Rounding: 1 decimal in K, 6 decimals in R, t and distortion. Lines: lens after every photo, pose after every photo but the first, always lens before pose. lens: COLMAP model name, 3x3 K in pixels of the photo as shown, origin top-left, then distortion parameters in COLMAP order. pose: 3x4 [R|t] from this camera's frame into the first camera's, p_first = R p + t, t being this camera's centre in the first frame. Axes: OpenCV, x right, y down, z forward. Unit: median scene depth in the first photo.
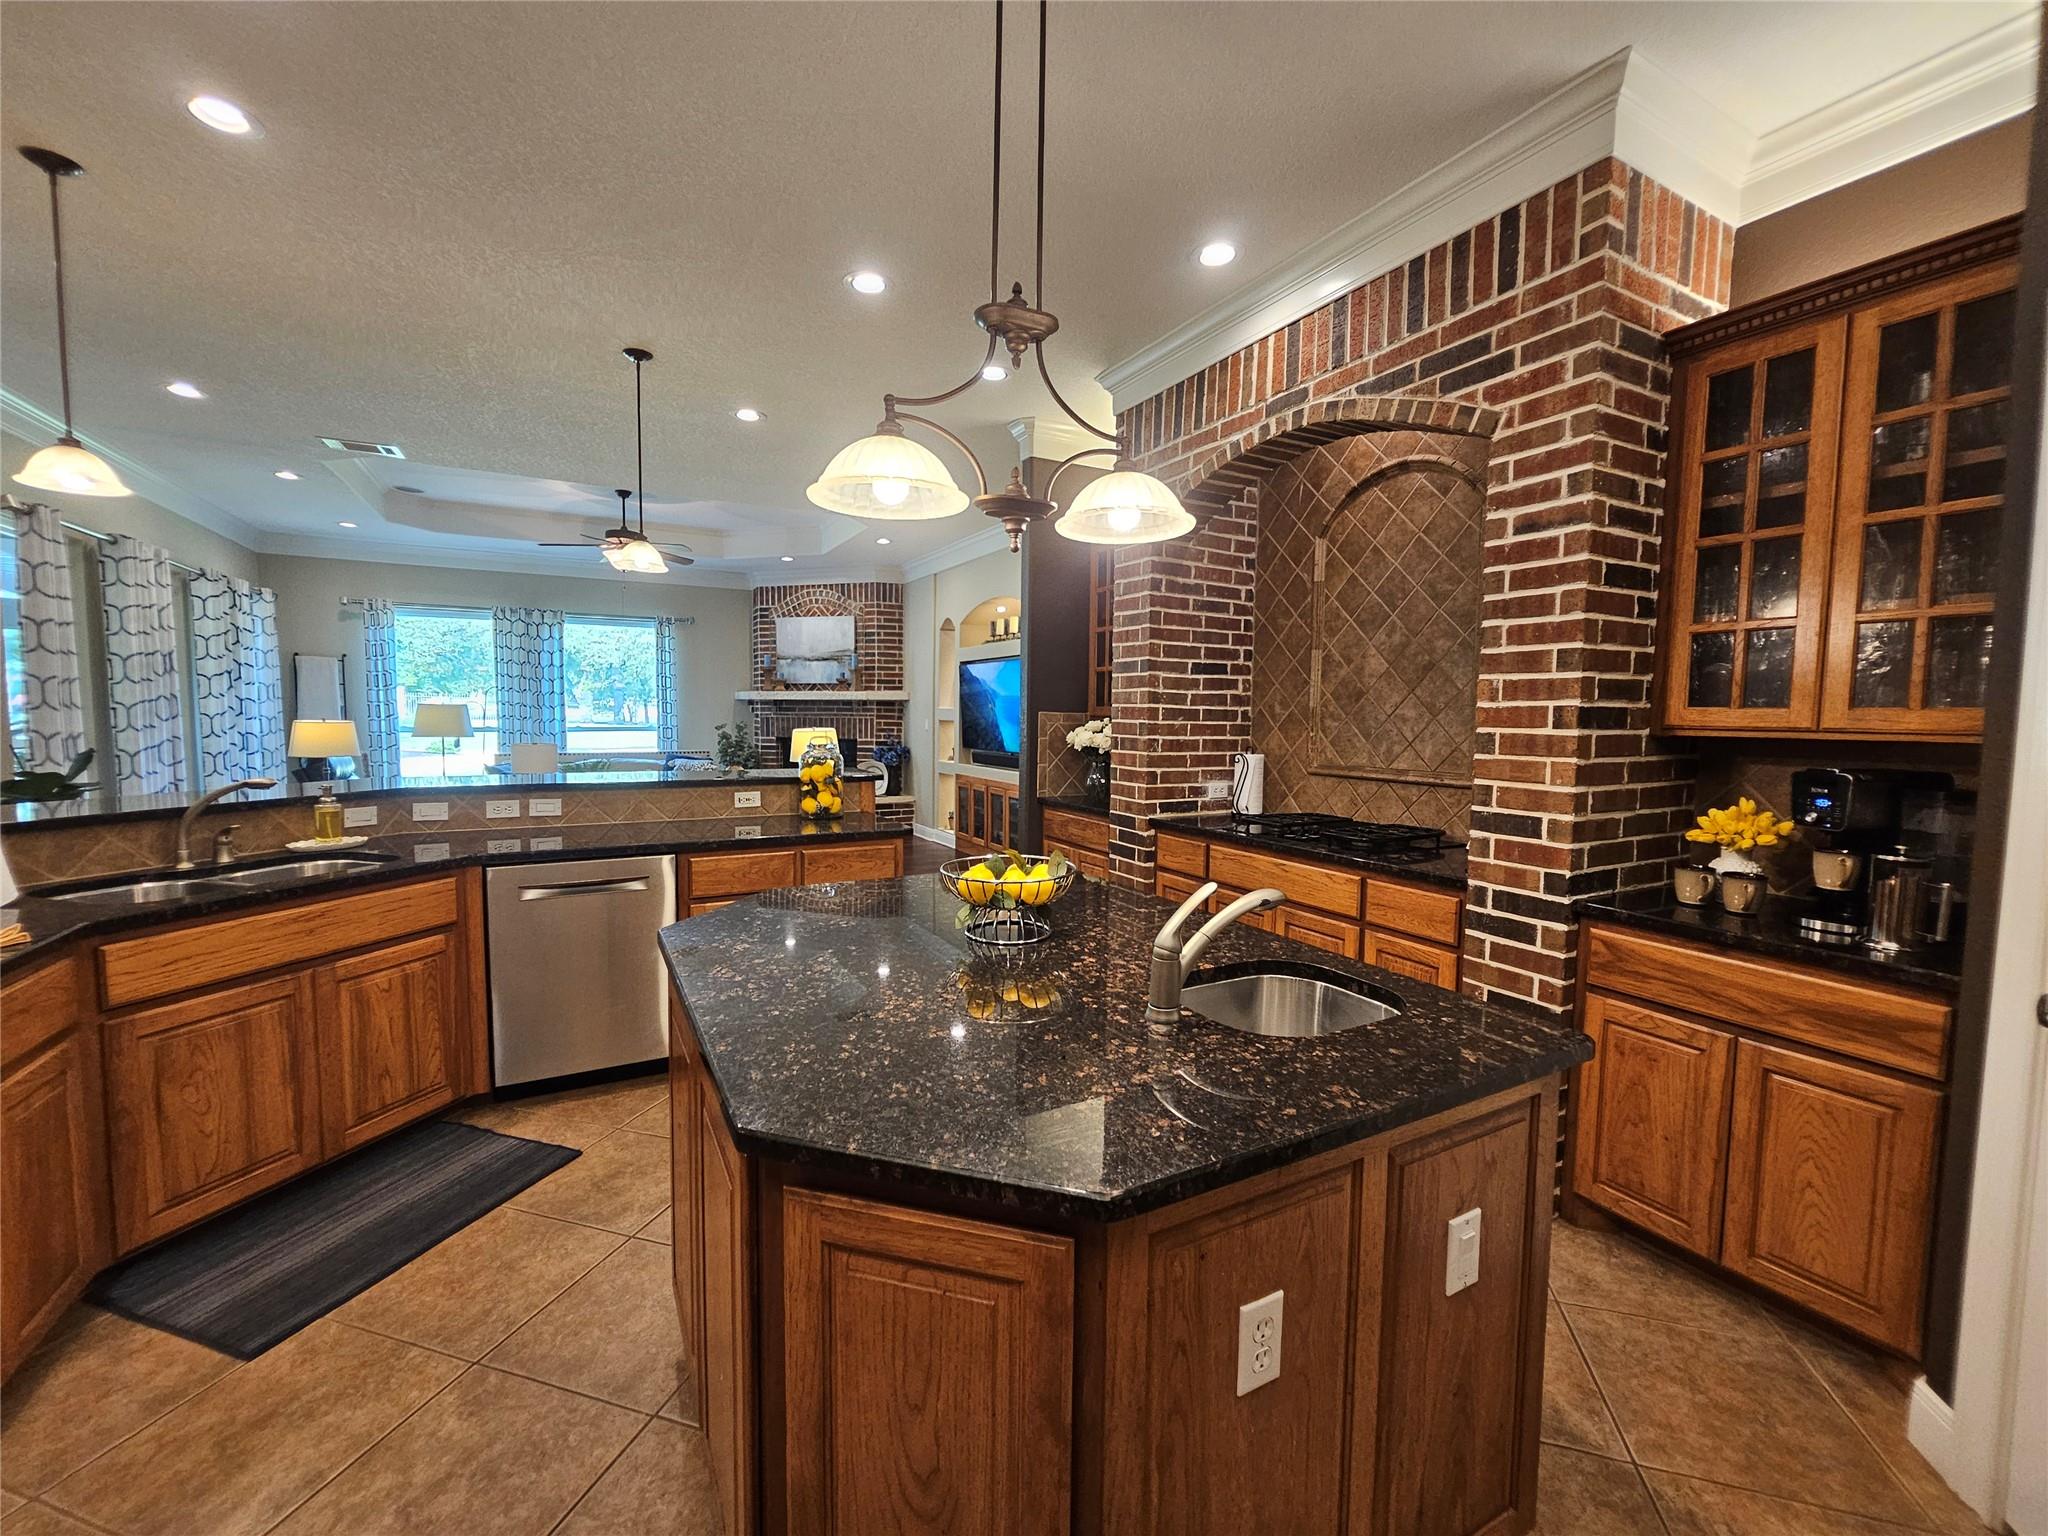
lens RADIAL K [[838.6, 0, 1032.5], [0, 838.6, 768.9], [0, 0, 1]] dist [0.001967, 0.000015]
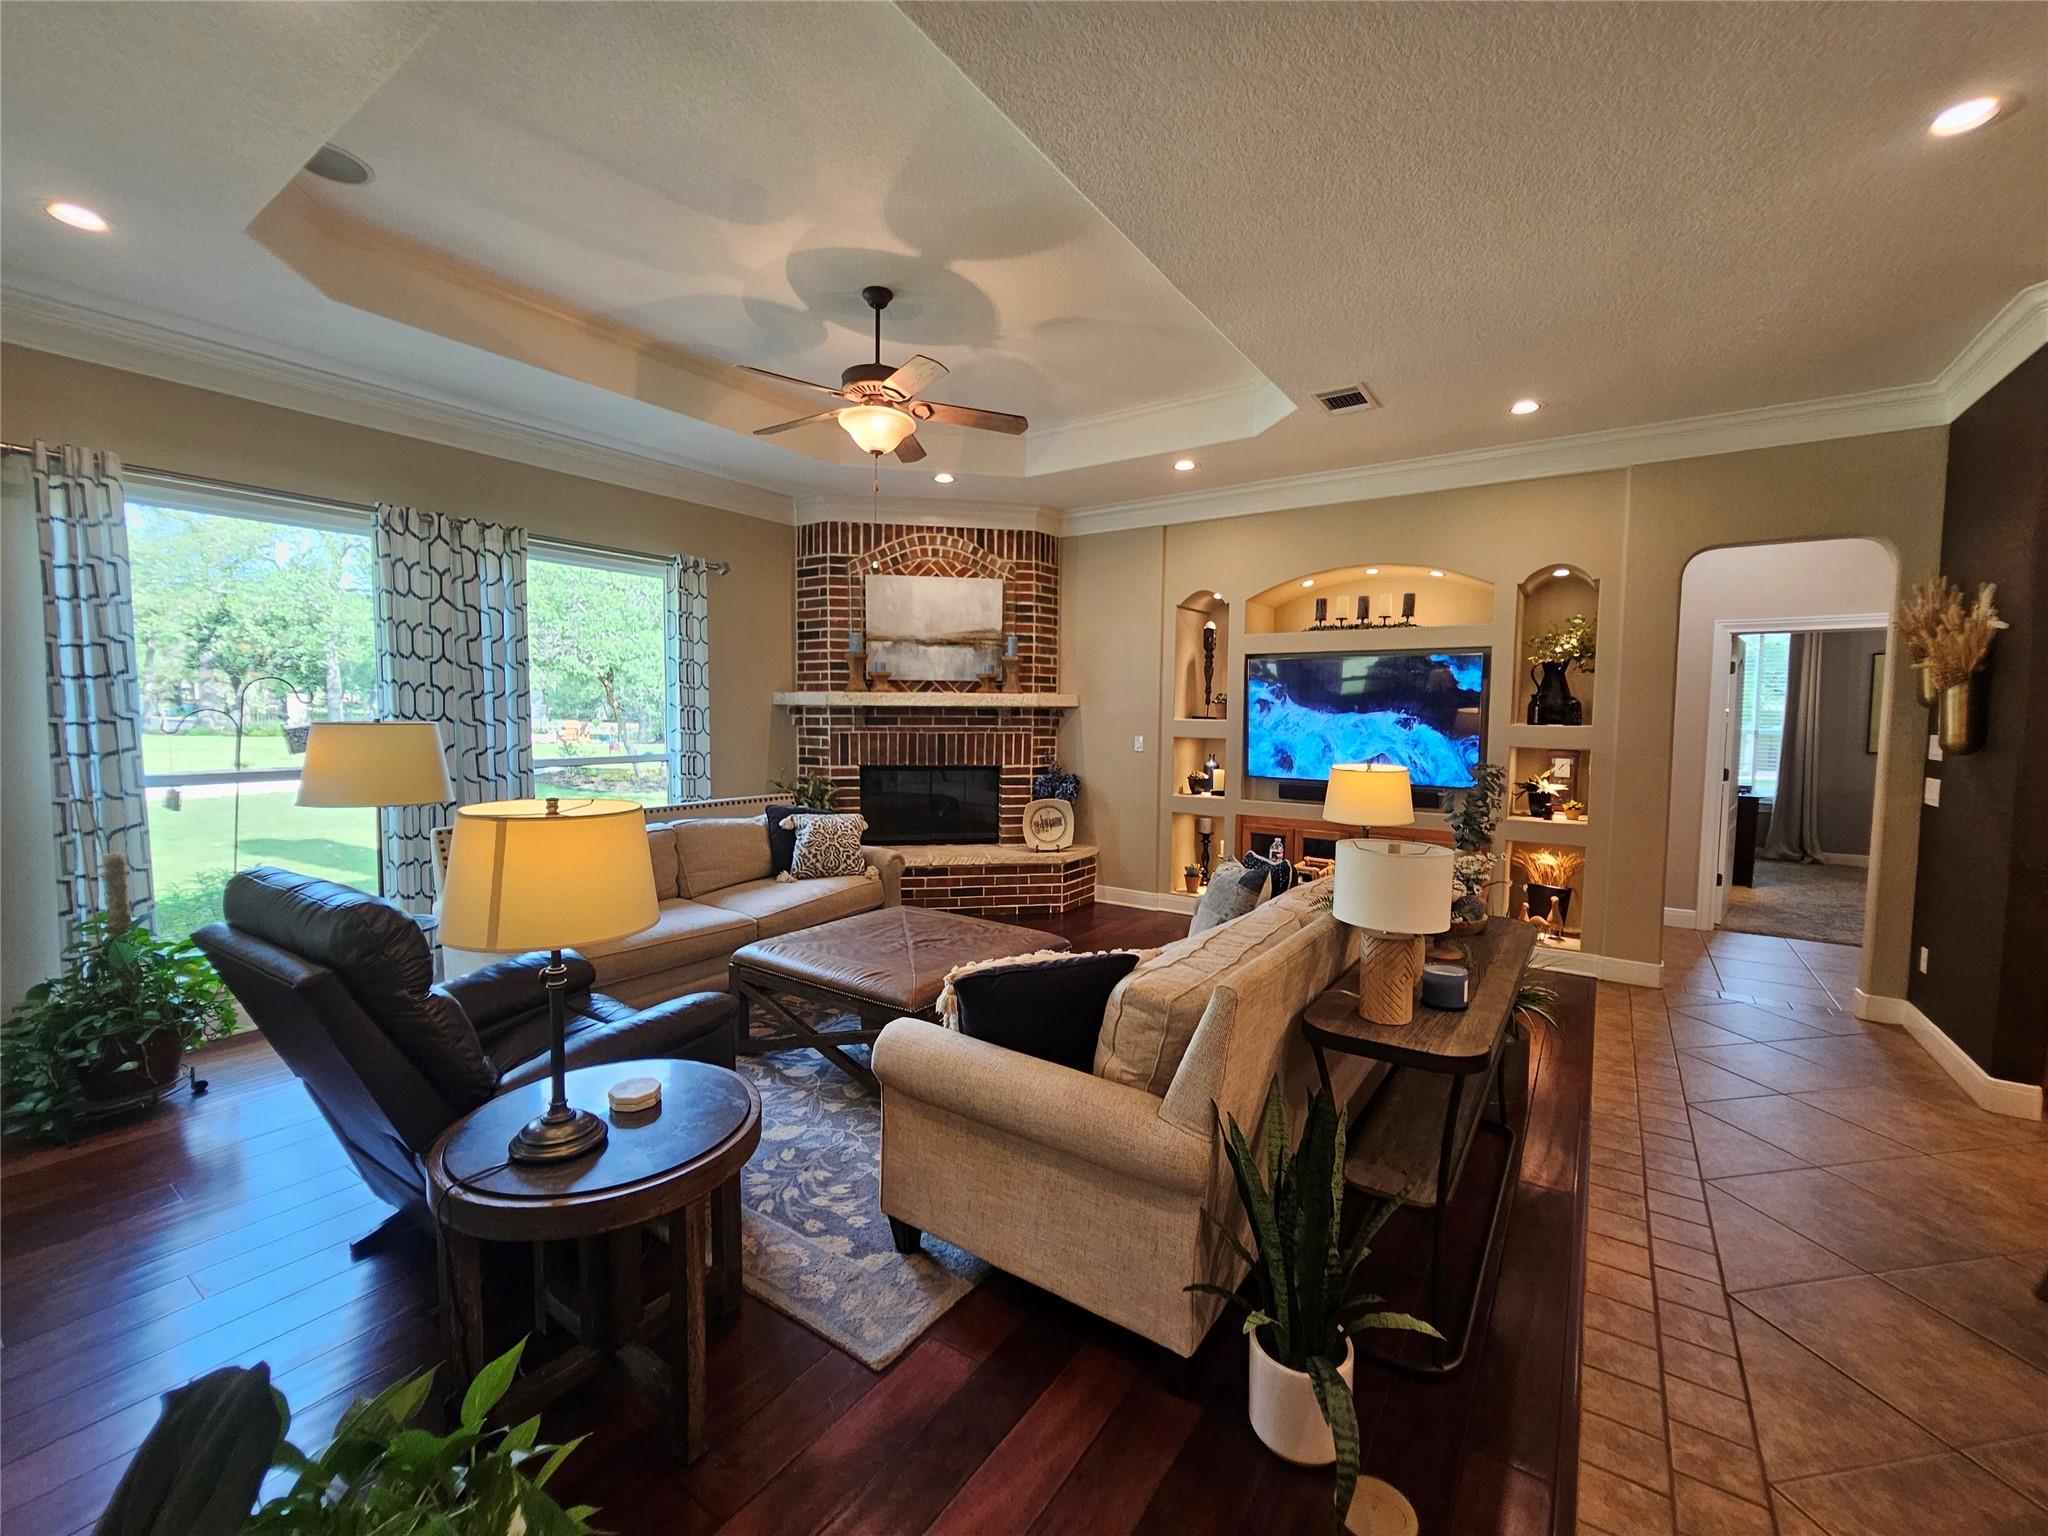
lens RADIAL K [[842.2, 0, 1026.6], [0, 842.2, 764.9], [0, 0, 1]] dist [-0.001462, -0.000199]
pose [[0.892843, -0.030257, 0.449350, -0.488924], [0.031336, 0.999496, 0.005037, -0.038710], [-0.449276, 0.009584, 0.893342, 0.394598]]
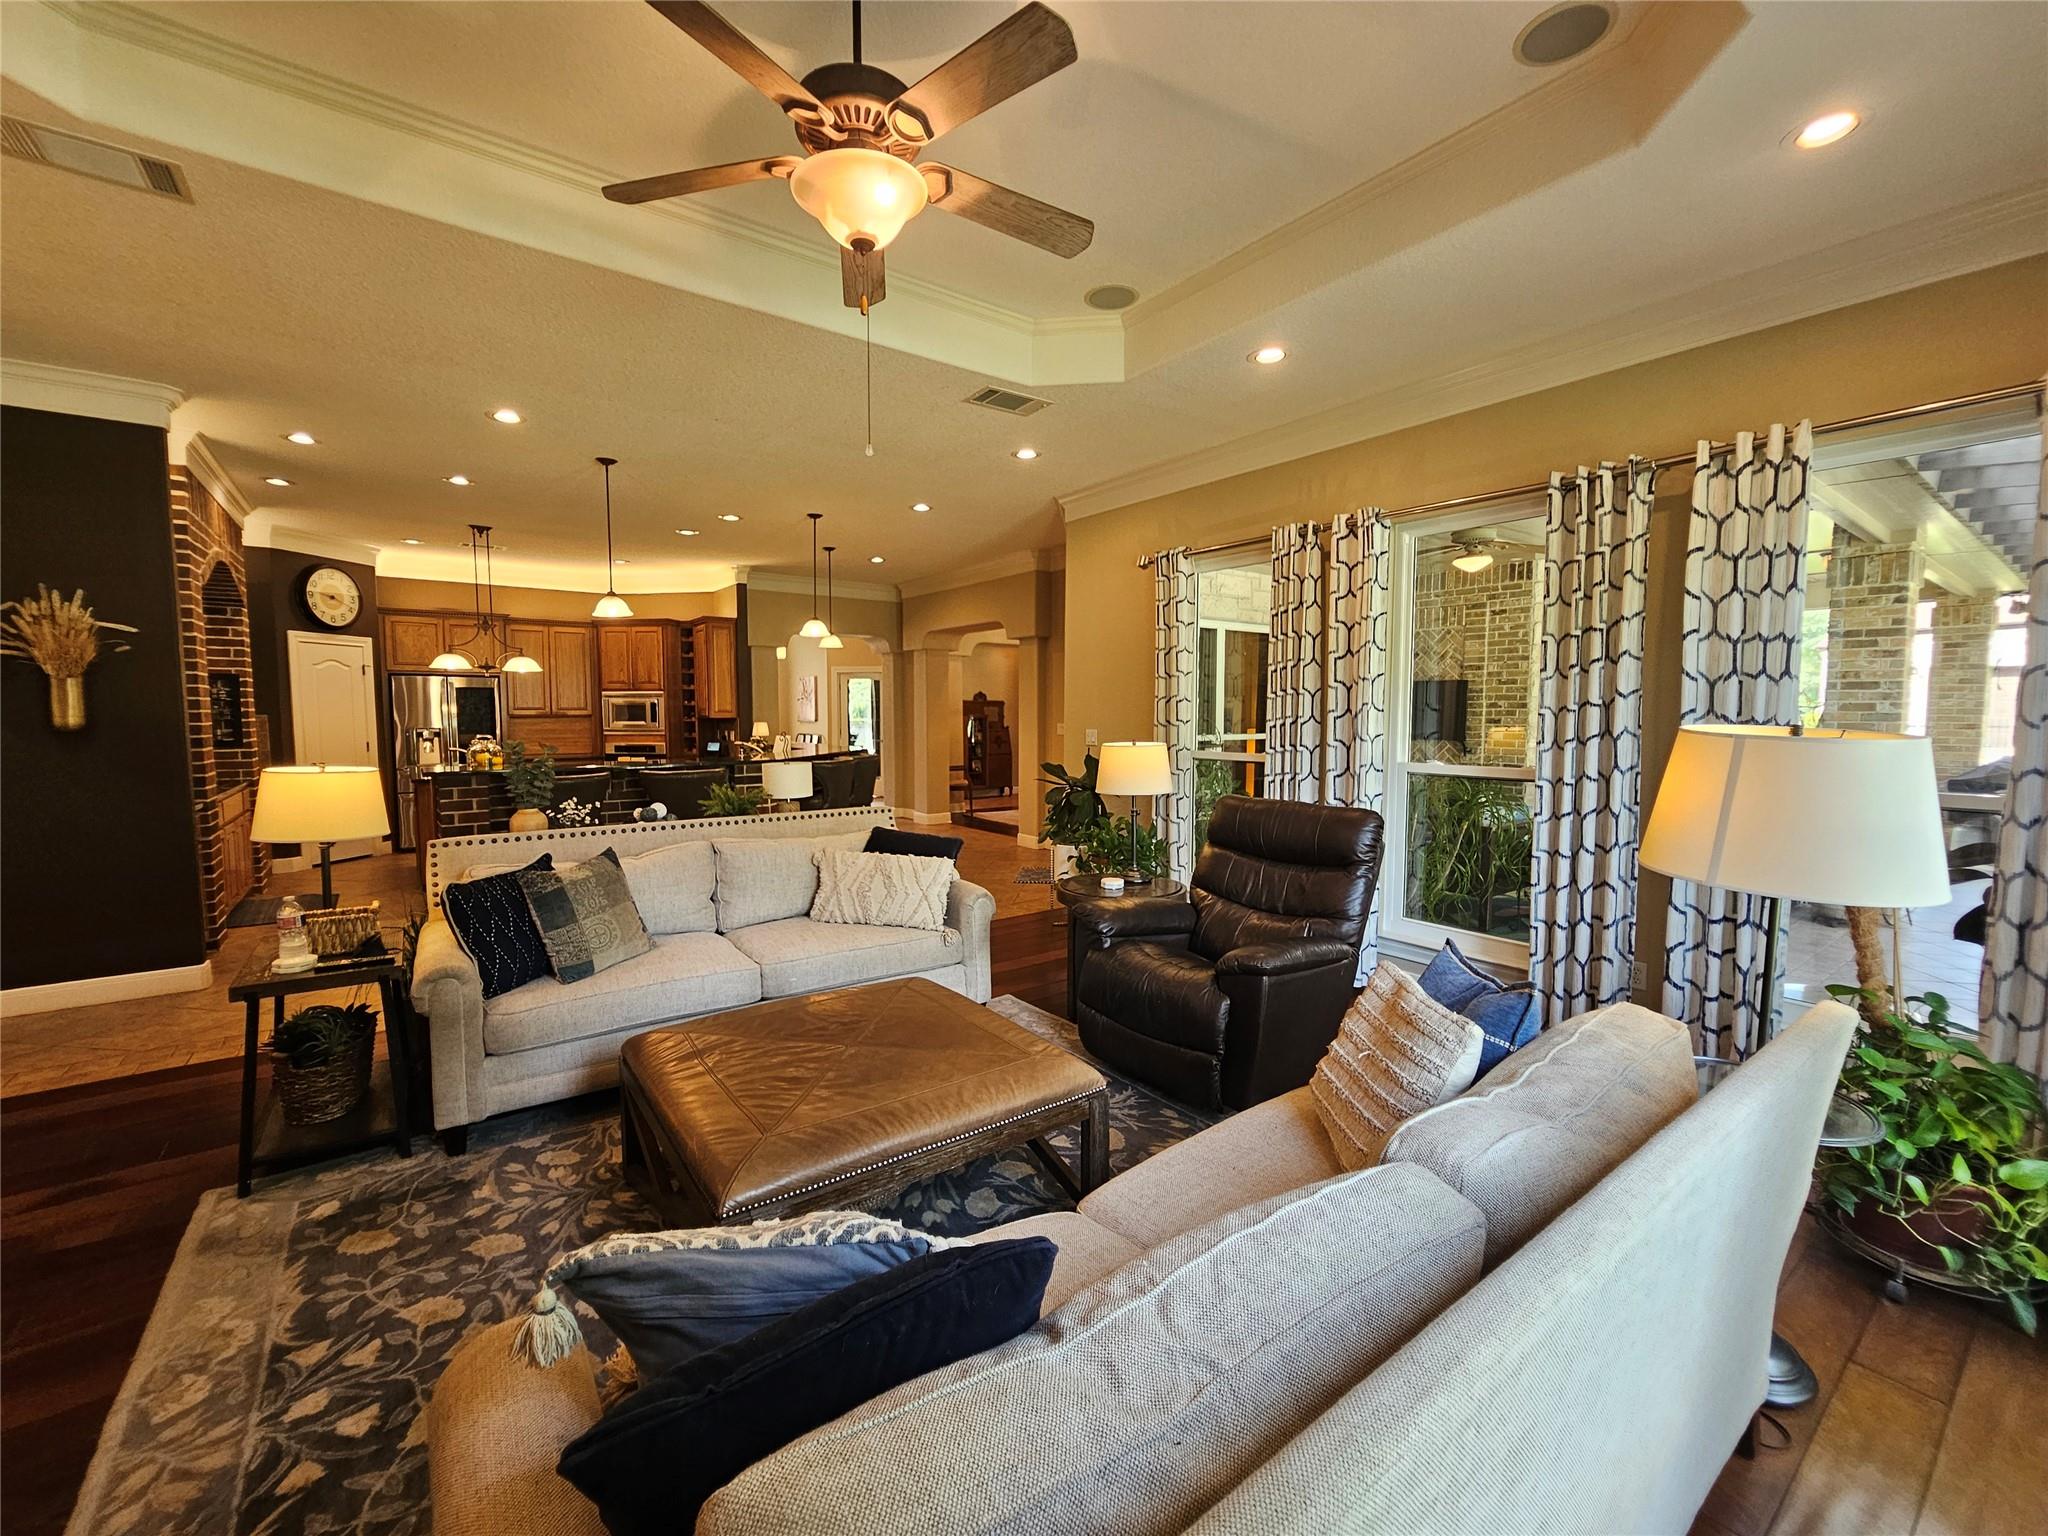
lens RADIAL K [[839.0, 0, 1024.0], [0, 839.0, 768.0], [0, 0, 1]] dist [-0.002119, -0.000286]
pose [[-0.990034, -0.001109, -0.140822, -0.383837], [-0.020782, 0.990171, 0.138306, -0.078473], [0.139285, 0.139855, -0.980327, 1.002734]]
